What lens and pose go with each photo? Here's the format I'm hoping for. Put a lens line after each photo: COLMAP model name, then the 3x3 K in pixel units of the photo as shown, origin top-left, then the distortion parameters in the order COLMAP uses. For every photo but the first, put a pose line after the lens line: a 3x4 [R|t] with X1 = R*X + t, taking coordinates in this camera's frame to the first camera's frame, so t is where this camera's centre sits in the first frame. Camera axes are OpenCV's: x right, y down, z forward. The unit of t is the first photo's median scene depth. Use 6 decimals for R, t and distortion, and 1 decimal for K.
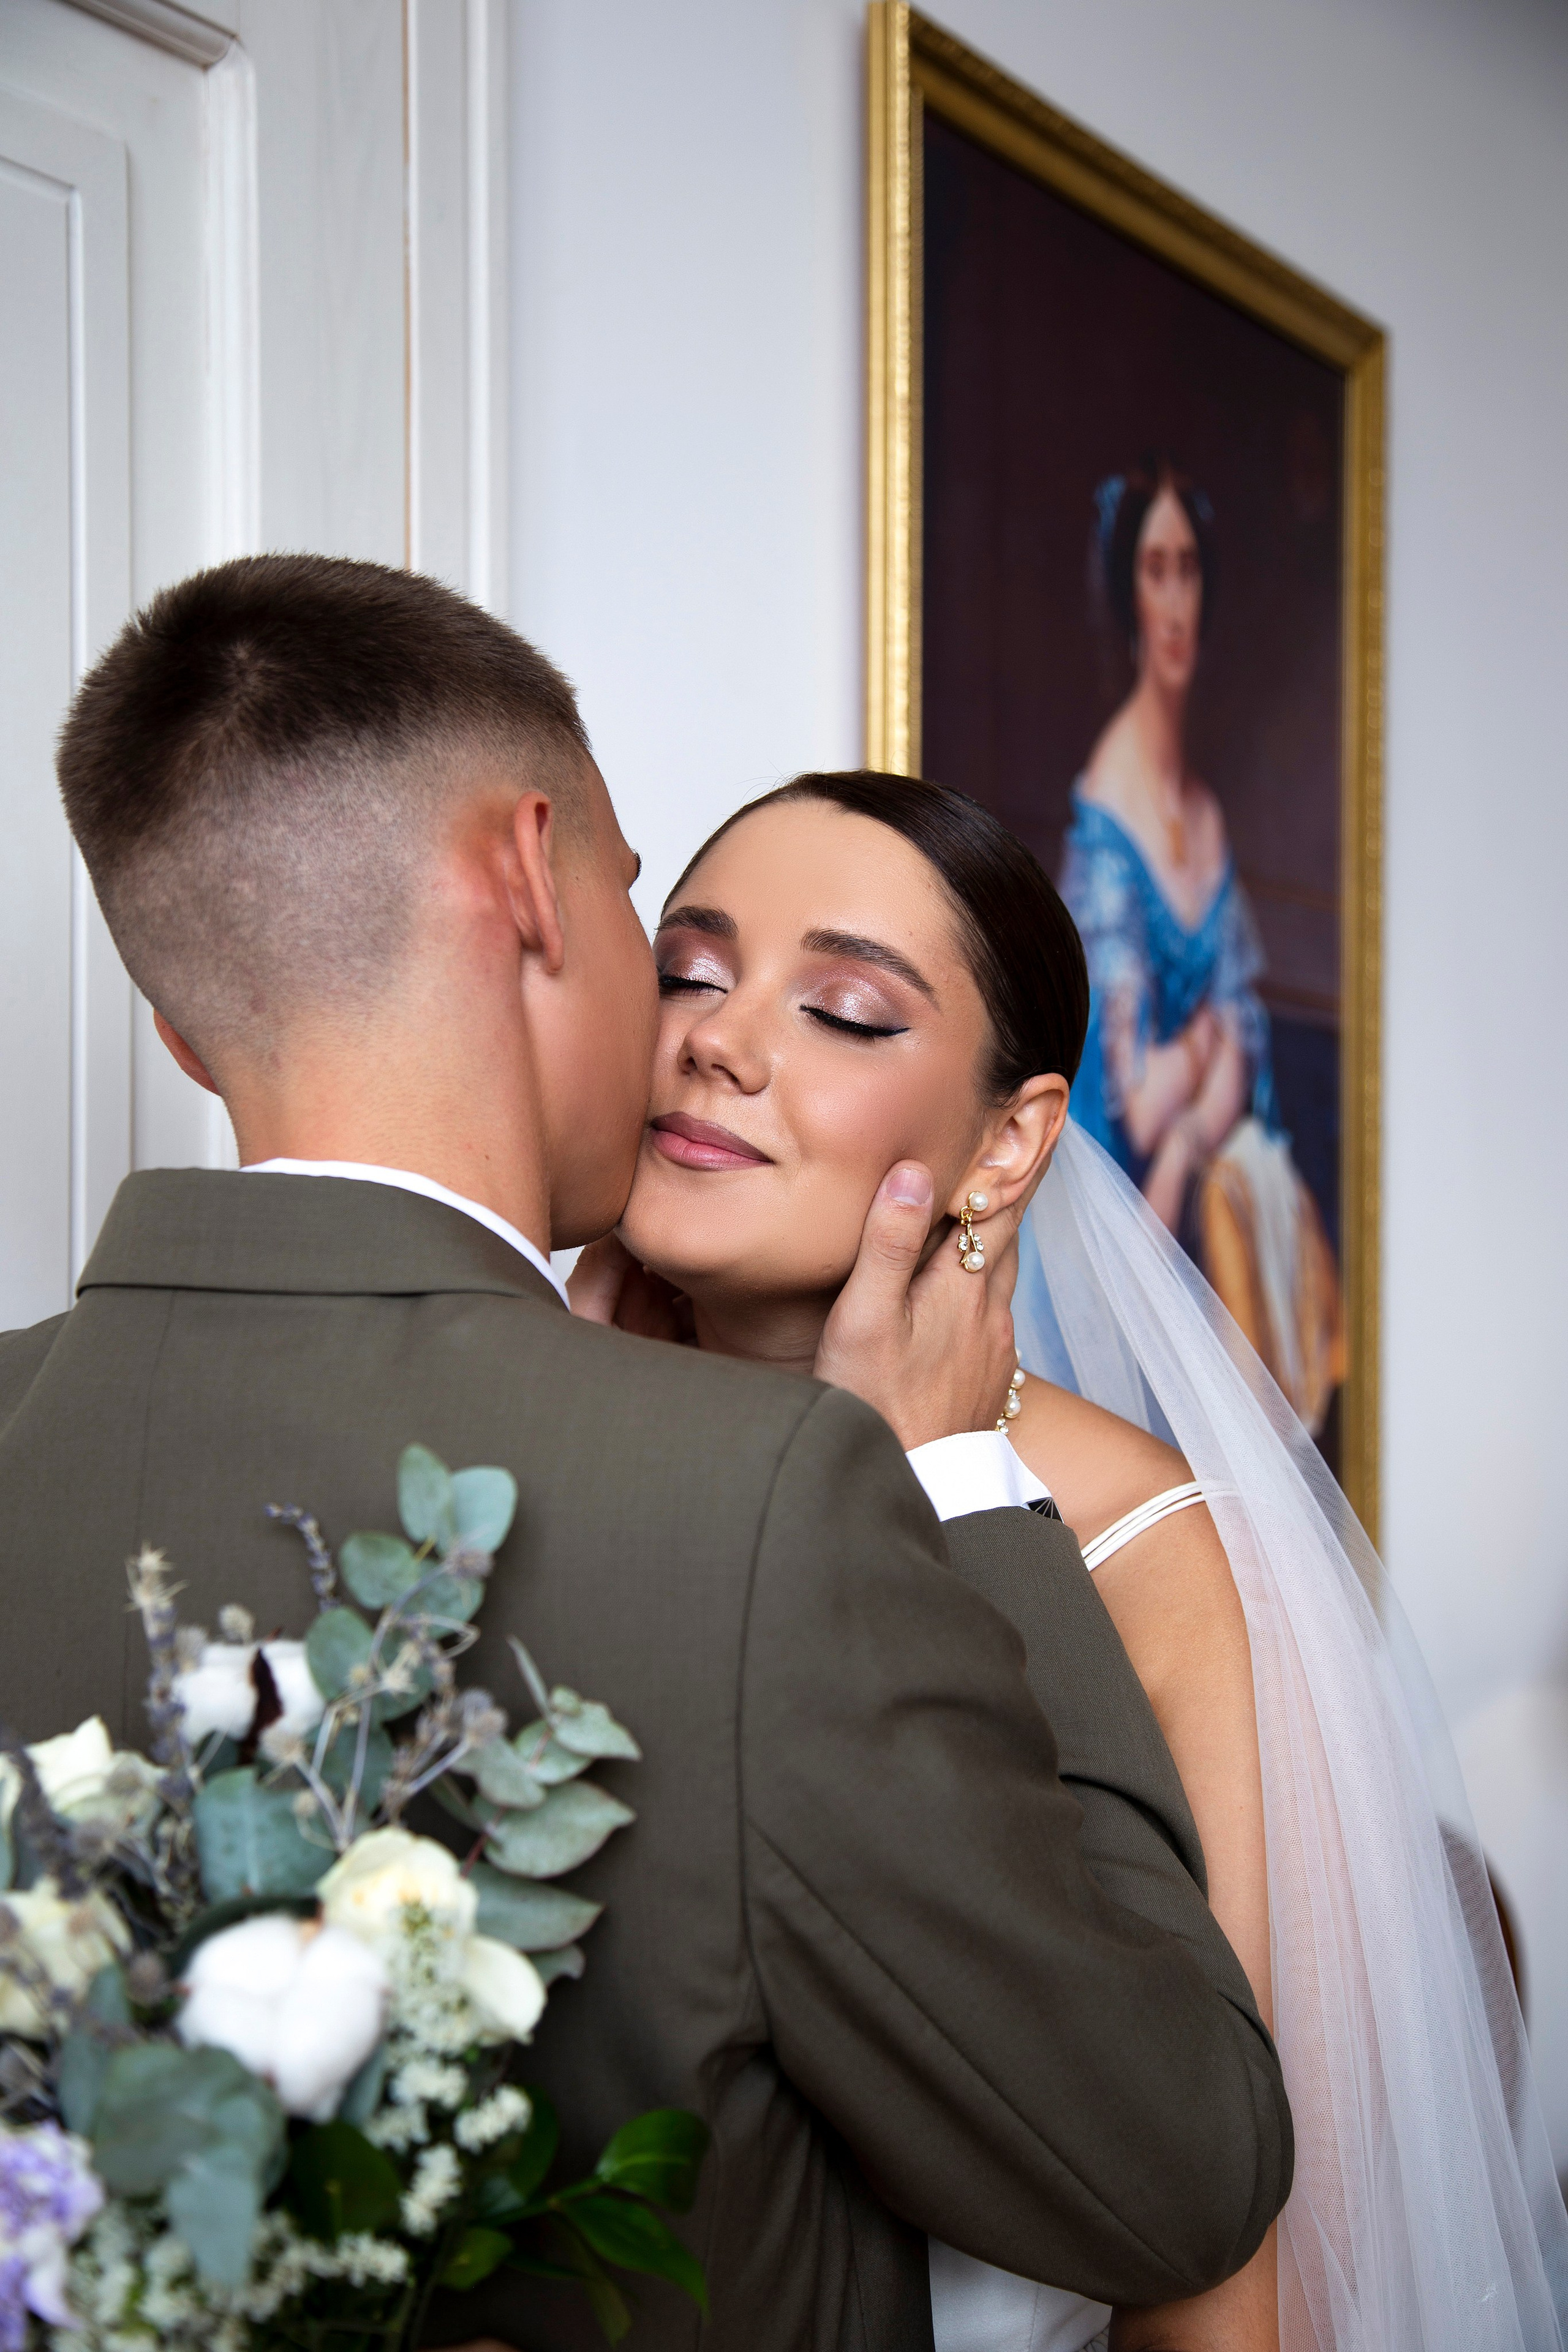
lens RADIAL K [[3205.7, 0, 784.0], [0, 3205.7, 1176.0], [0, 0, 1]] dist [0.131345, -0.010701]
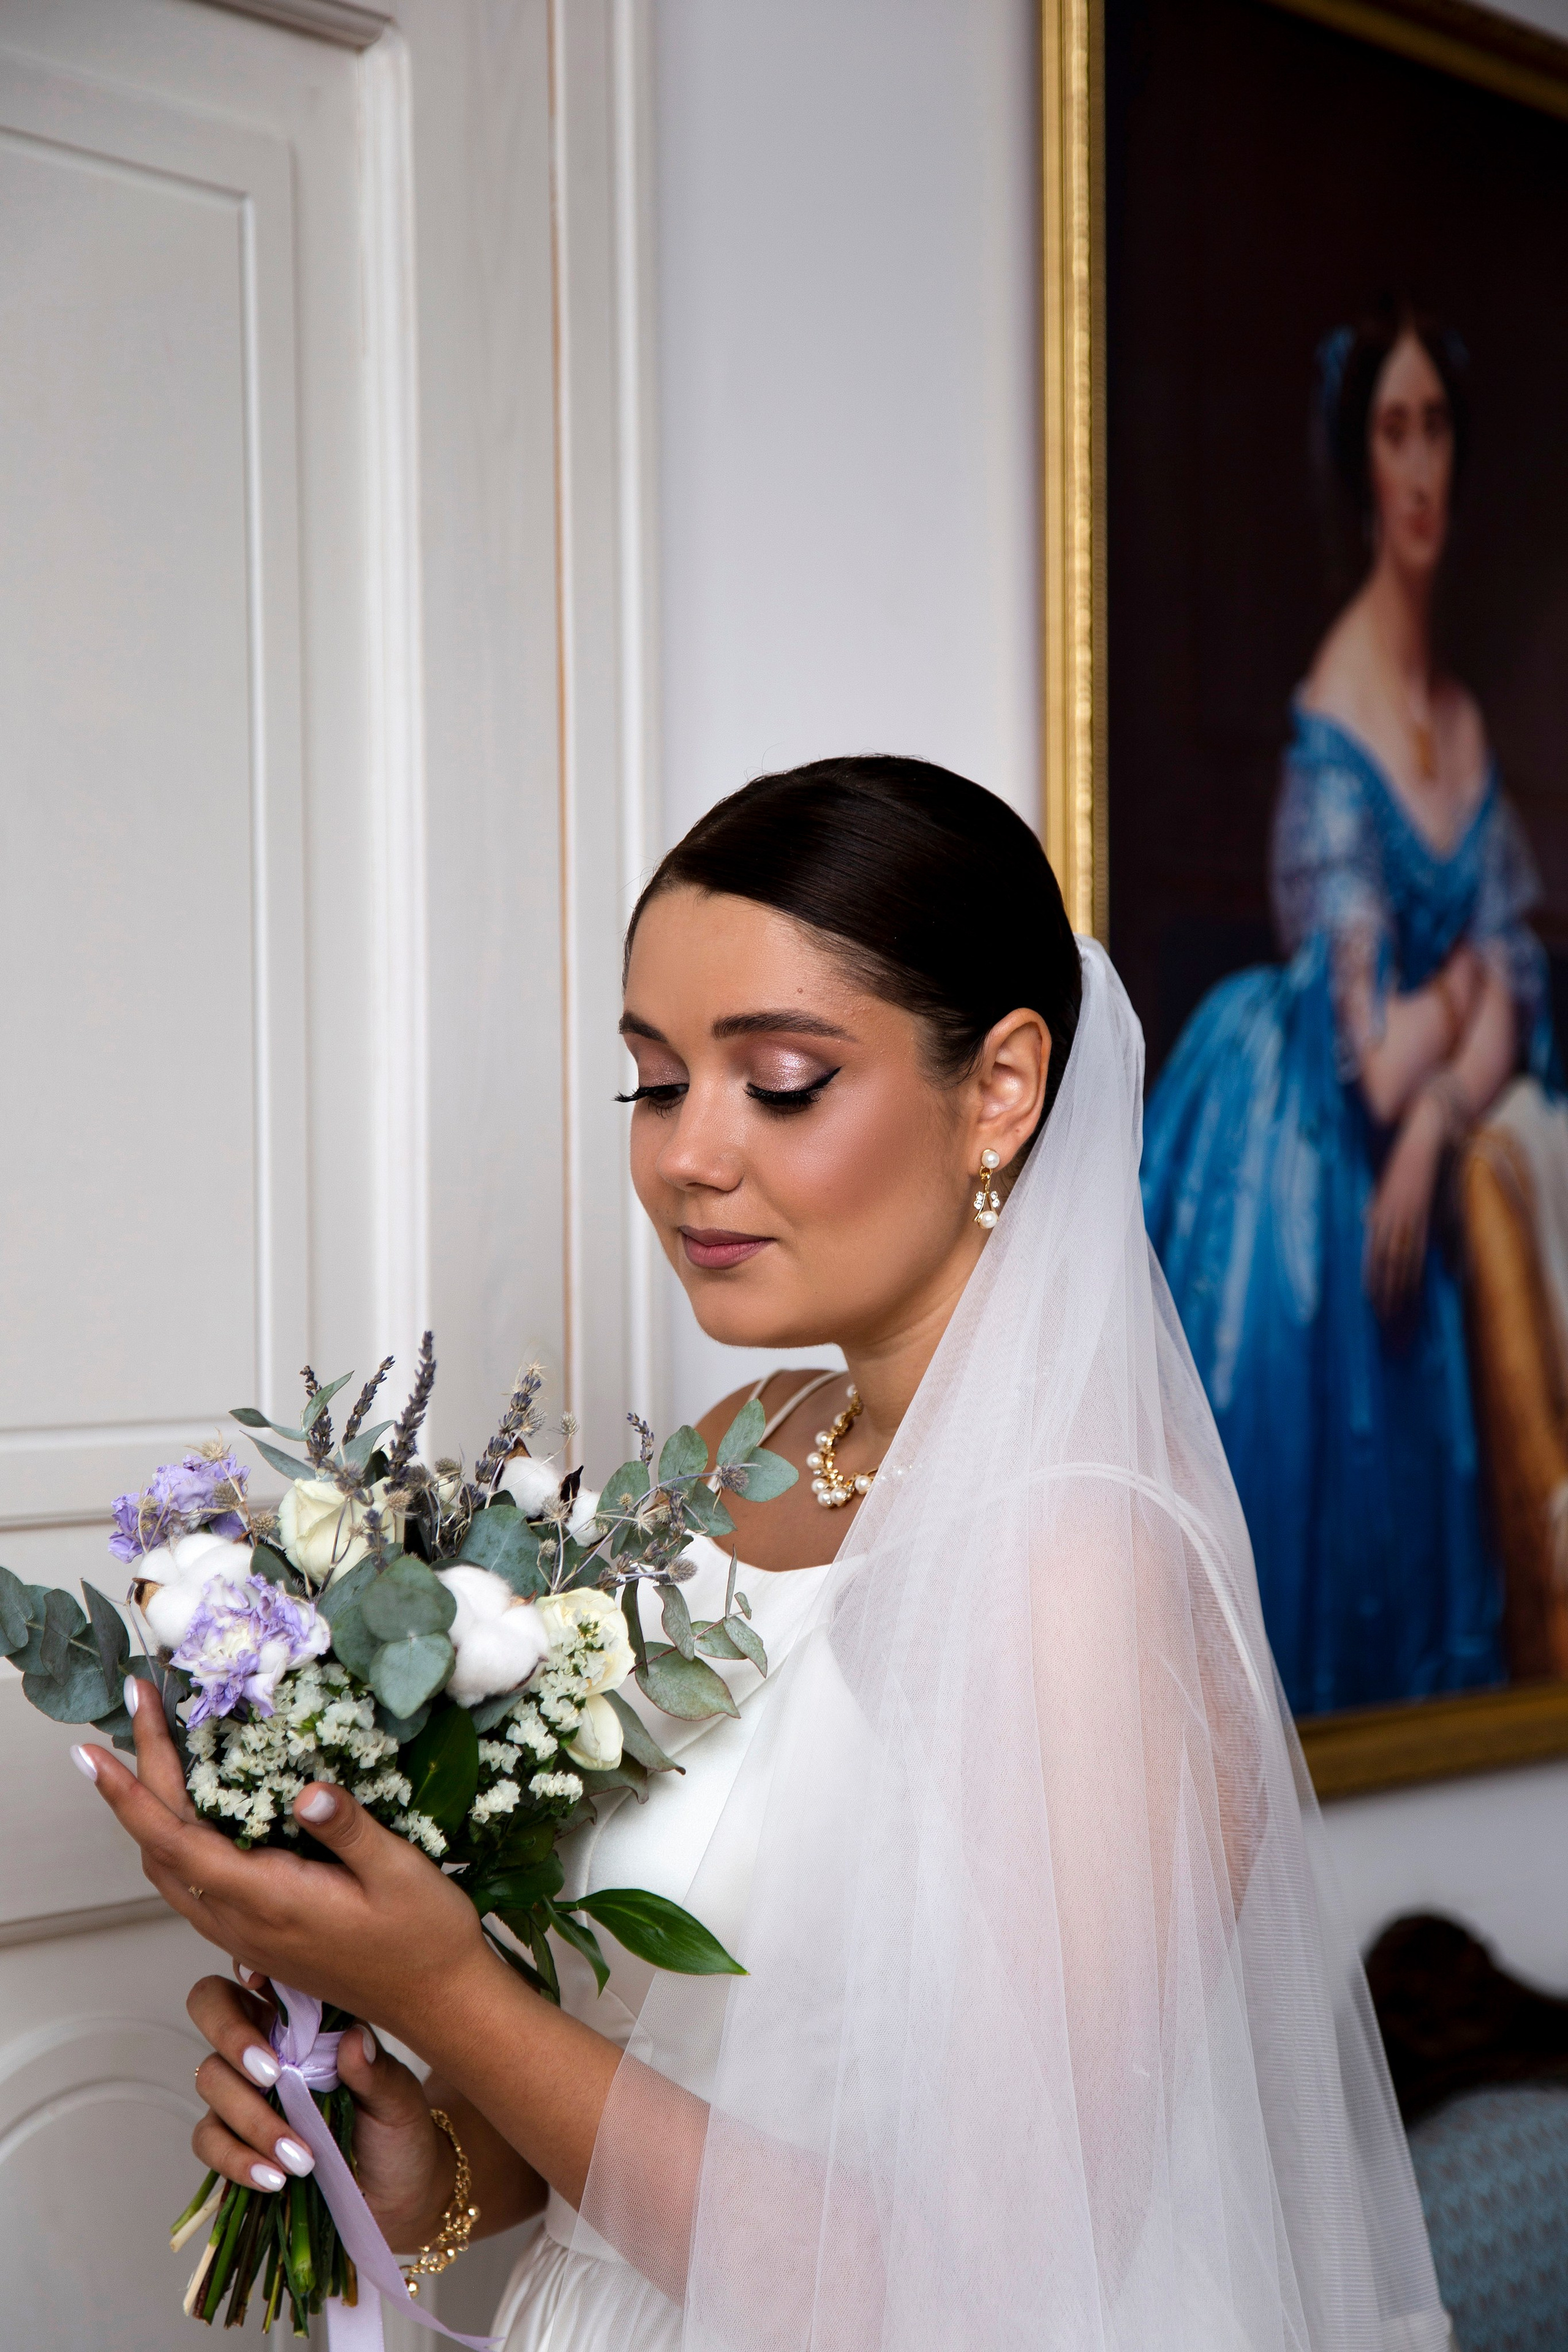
lens RADIAL K [[5034.8, 0, 784.0], [0, 5034.8, 1176.0], [0, 0, 1]] dist [0.346677, 0.296492]
pose [[0.999066, -0.013995, -0.040882, 0.007588], [0.014072, 0.999900, 0.001599, 0.002876], [0.040855, -0.002172, 0.999163, -0.354547]]
